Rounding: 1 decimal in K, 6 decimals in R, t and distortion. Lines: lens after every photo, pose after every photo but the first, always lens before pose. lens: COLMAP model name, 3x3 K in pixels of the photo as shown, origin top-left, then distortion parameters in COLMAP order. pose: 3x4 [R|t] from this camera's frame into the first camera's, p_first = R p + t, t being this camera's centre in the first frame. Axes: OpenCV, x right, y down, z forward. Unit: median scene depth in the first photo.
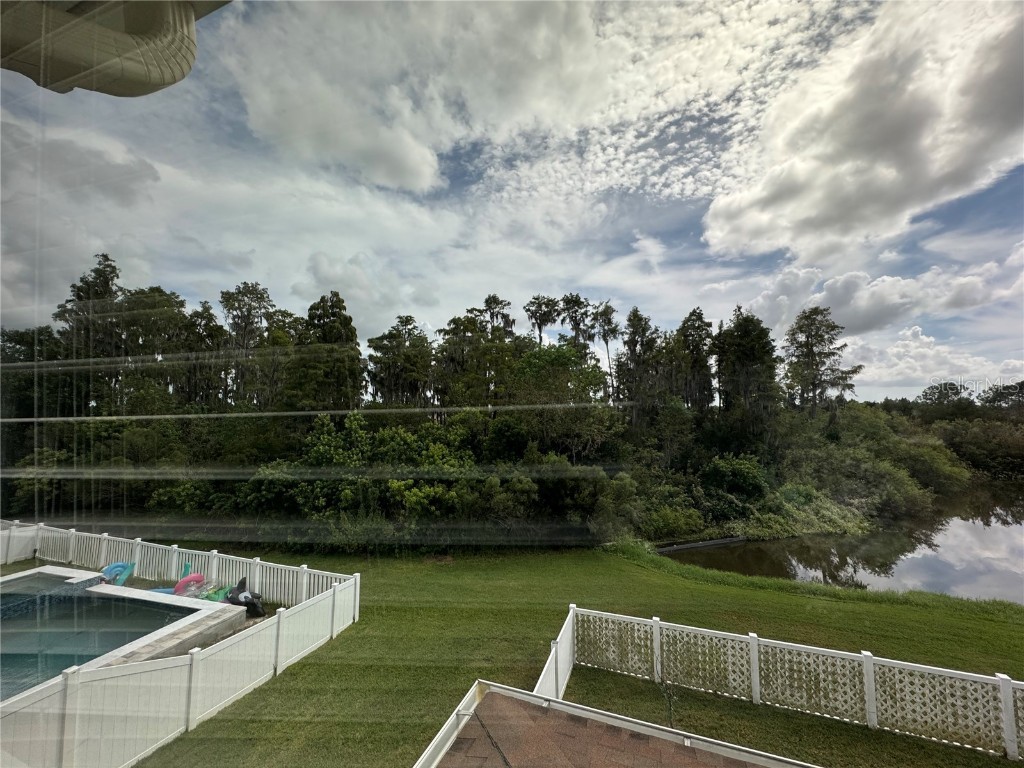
lens RADIAL K [[411.1, 0, 510.7], [0, 411.1, 382.9], [0, 0, 1]] dist [-0.001977, 0.000788]
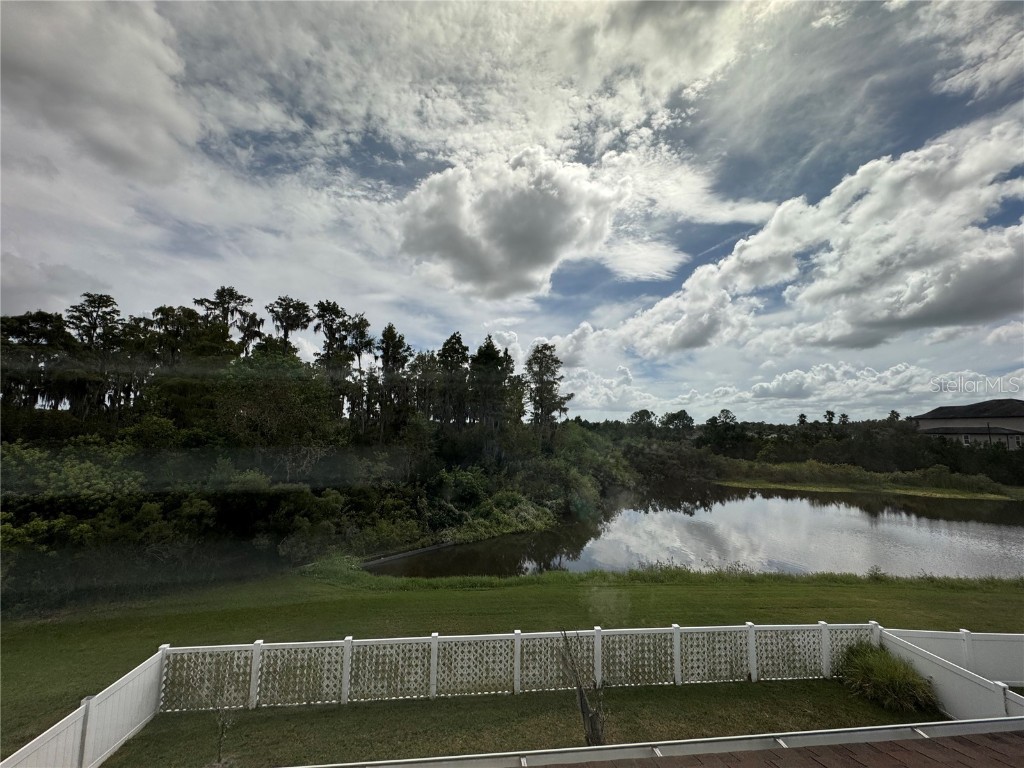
lens RADIAL K [[411.1, 0, 510.7], [0, 411.1, 382.9], [0, 0, 1]] dist [-0.001977, 0.000788]
pose [[0.885407, 0.069511, 0.459589, 0.147311], [-0.054253, 0.997451, -0.046341, -0.008952], [-0.461639, 0.016097, 0.886922, -0.055187]]
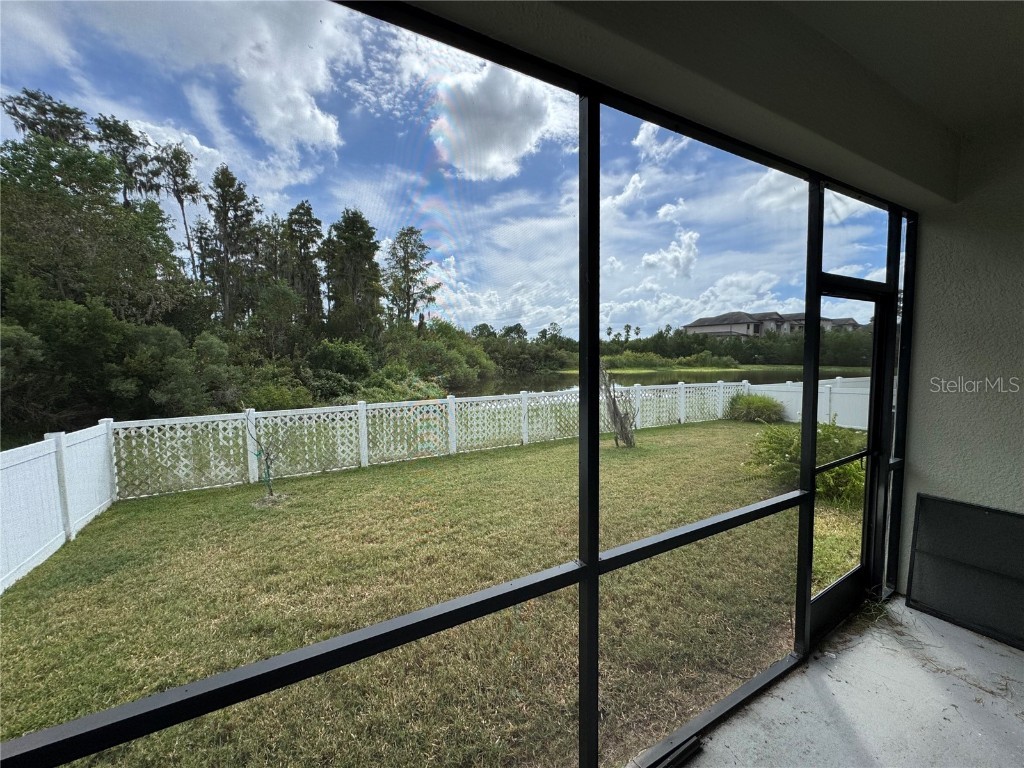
lens RADIAL K [[411.1, 0, 510.7], [0, 411.1, 382.9], [0, 0, 1]] dist [-0.001977, 0.000788]
pose [[0.633433, -0.058058, 0.771617, 0.023942], [-0.051350, 0.991829, 0.116781, 0.151929], [-0.772092, -0.113595, 0.625276, 0.045278]]
